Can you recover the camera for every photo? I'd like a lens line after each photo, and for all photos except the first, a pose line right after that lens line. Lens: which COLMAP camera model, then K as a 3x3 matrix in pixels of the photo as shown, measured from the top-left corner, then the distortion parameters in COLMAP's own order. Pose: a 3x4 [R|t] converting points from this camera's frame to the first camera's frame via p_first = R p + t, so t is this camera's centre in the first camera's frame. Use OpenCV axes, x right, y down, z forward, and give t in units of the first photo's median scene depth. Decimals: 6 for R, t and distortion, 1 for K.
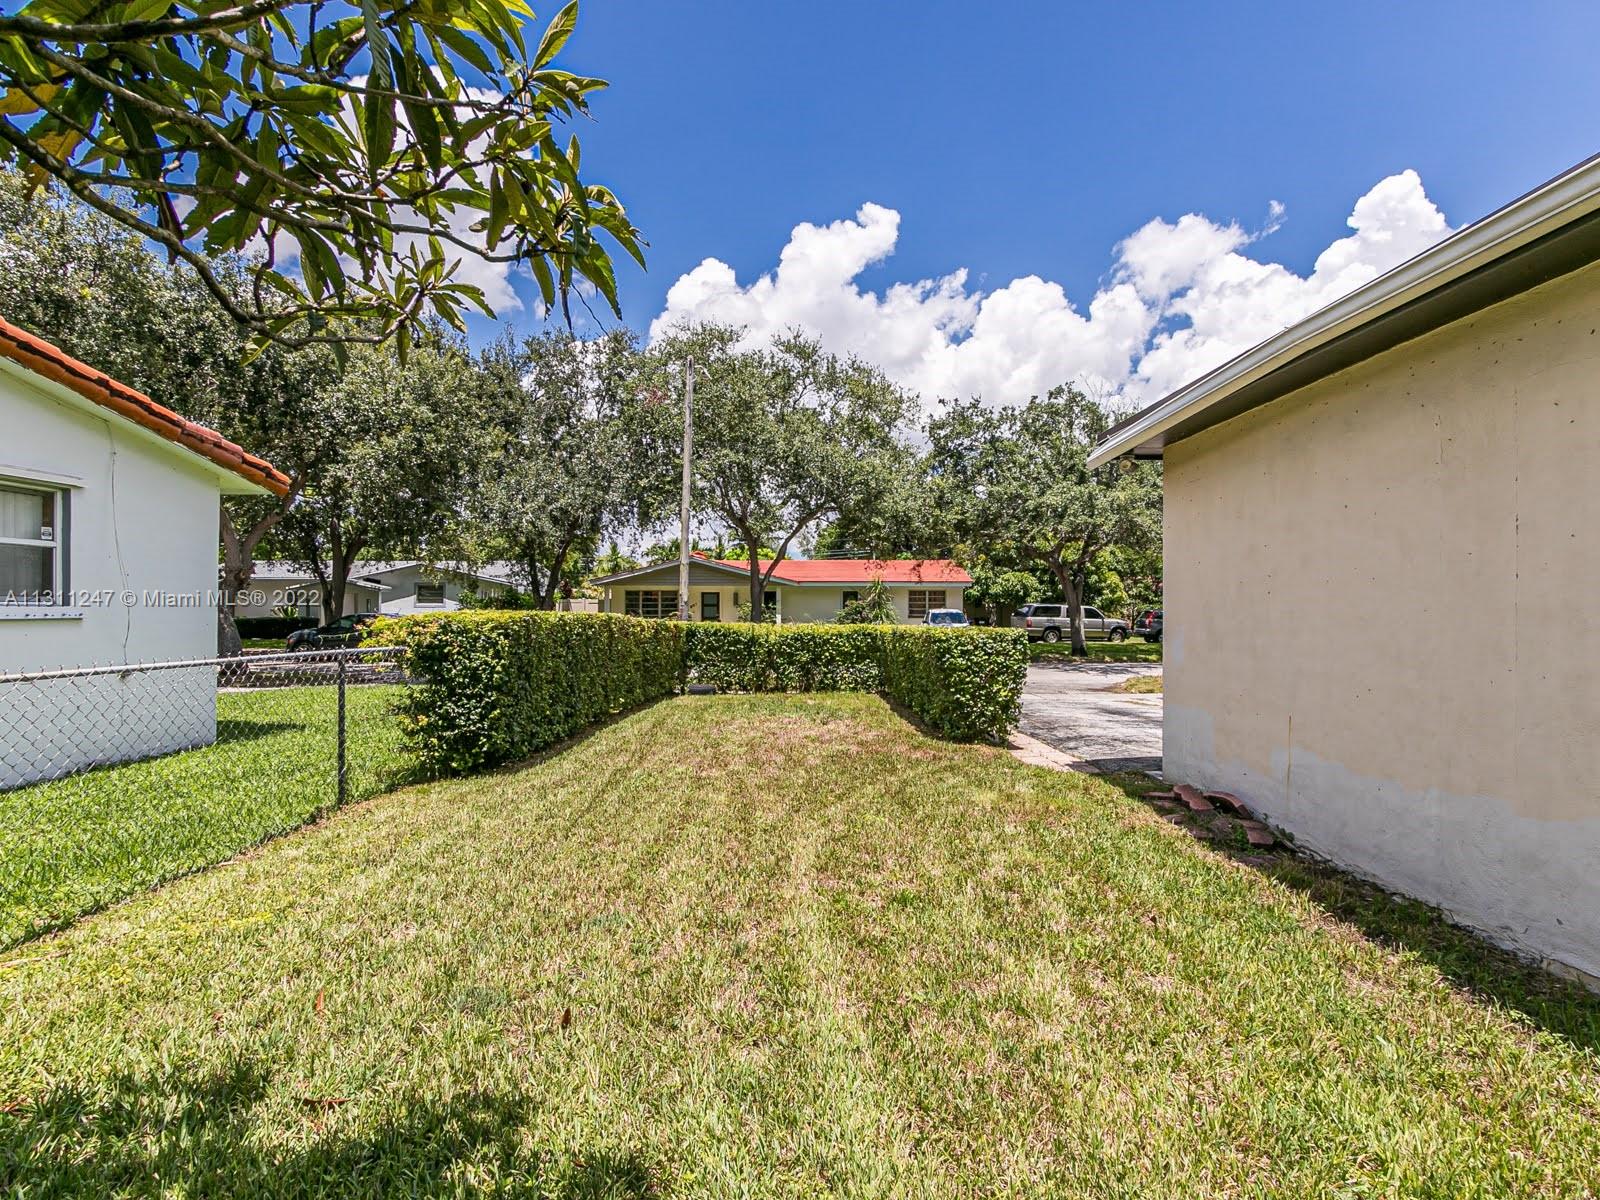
lens RADIAL K [[838.9, 0, 800.0], [0, 838.9, 600.0], [0, 0, 1]] dist [0.001423, 0.000727]
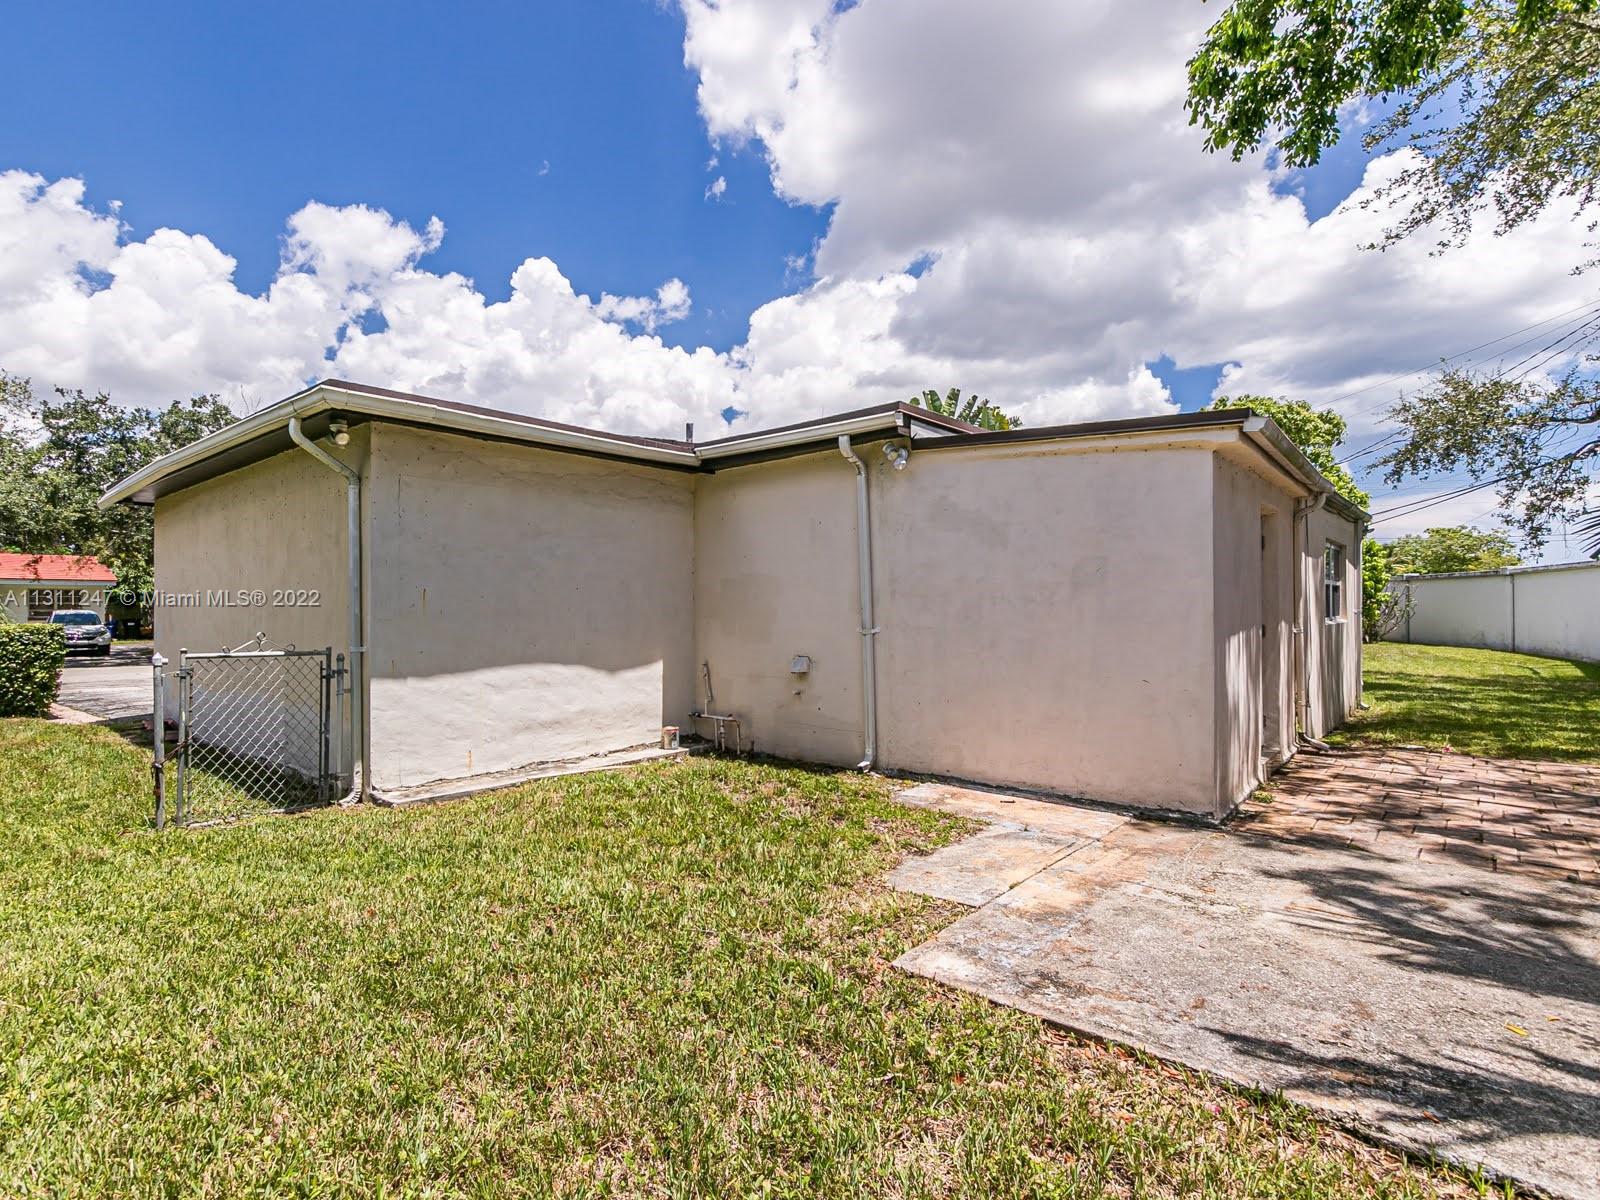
lens RADIAL K [[835.4, 0, 703.2], [0, 835.4, 610.9], [0, 0, 1]] dist [0.001847, -0.000165]
pose [[0.709631, 0.004147, 0.704561, 0.020128], [-0.011262, 0.999922, 0.005458, -0.001032], [-0.704484, -0.011808, 0.709622, -0.184466]]
